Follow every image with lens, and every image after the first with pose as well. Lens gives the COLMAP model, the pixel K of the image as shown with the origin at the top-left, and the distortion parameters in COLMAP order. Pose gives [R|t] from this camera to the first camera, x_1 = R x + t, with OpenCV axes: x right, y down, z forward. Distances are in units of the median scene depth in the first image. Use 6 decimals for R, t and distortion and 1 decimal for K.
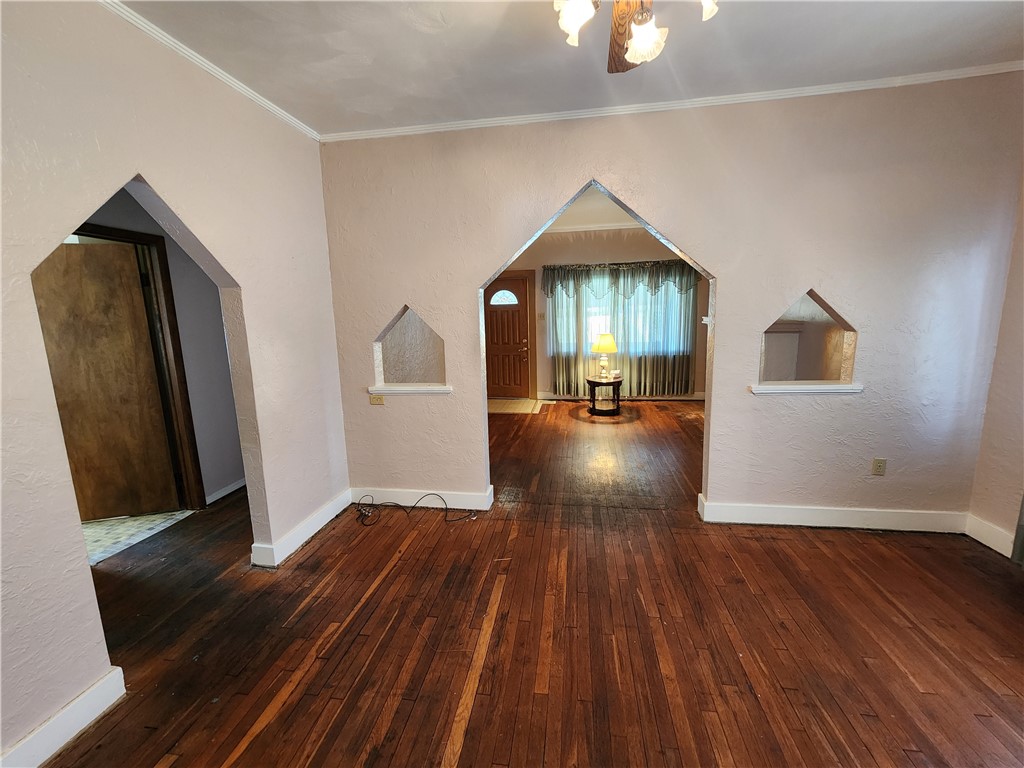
lens RADIAL K [[419.3, 0, 514.1], [0, 419.3, 385.0], [0, 0, 1]] dist [-0.006057, 0.001950]
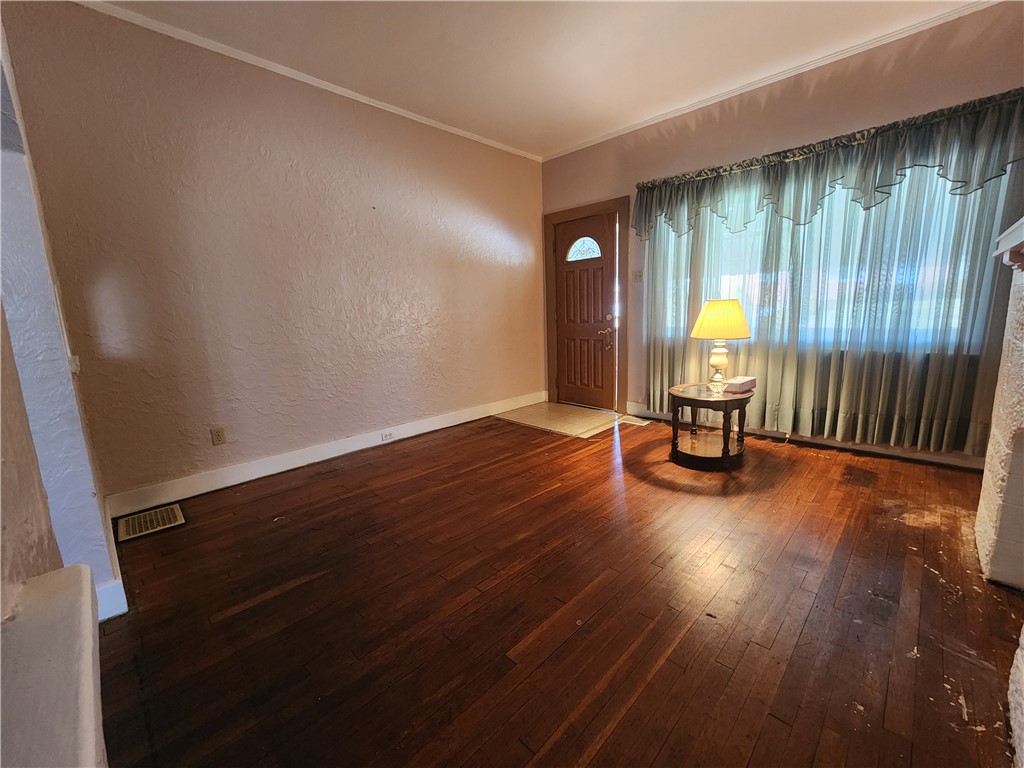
lens RADIAL K [[419.3, 0, 521.3], [0, 419.3, 384.9], [0, 0, 1]] dist [-0.006057, 0.001950]
pose [[0.818592, 0.102434, -0.565168, 0.317069], [-0.093602, 0.994606, 0.044694, -0.024288], [0.566698, 0.016315, 0.823764, 0.478562]]
